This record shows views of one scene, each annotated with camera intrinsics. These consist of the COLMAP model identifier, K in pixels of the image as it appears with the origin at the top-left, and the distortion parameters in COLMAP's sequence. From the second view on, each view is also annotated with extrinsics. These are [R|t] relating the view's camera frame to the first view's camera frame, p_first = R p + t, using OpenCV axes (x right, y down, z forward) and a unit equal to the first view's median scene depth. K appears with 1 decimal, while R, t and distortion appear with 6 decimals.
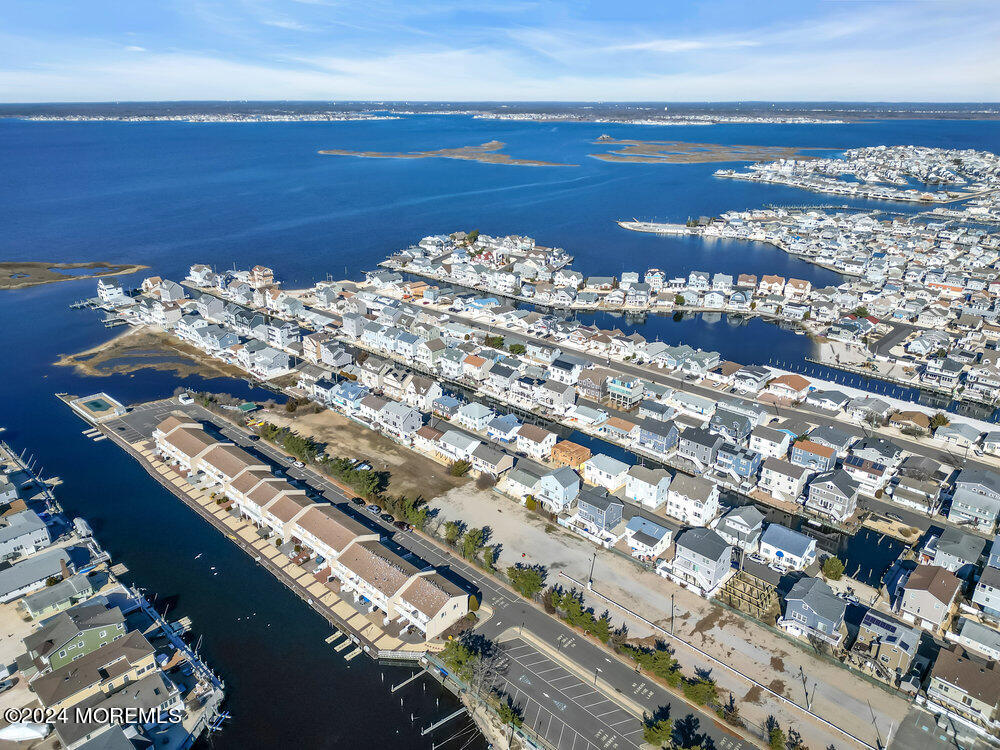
lens RADIAL K [[732.1, 0, 500.0], [0, 732.1, 375.0], [0, 0, 1]] dist [0.036251, -0.002293]
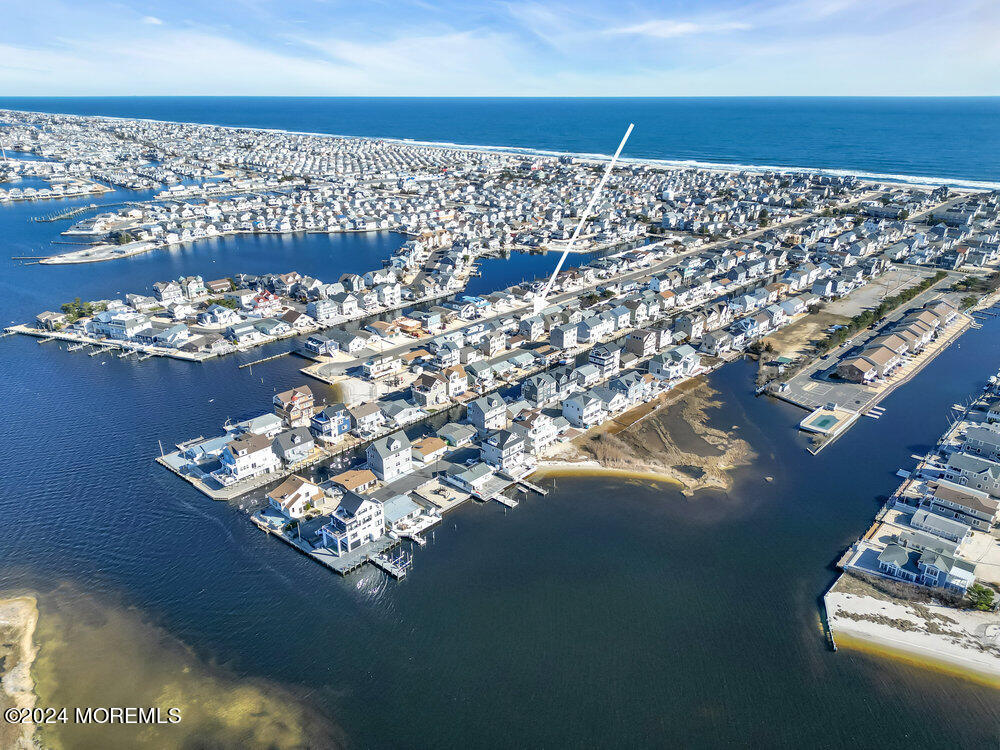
lens RADIAL K [[685.7, 0, 473.1], [0, 685.7, 424.3], [0, 0, 1]] dist [0.040409, -0.001942]
pose [[0.065039, -0.457497, 0.886830, -1.056853], [0.382963, 0.832103, 0.401179, -0.377461], [-0.921471, 0.313530, 0.229323, 0.950113]]
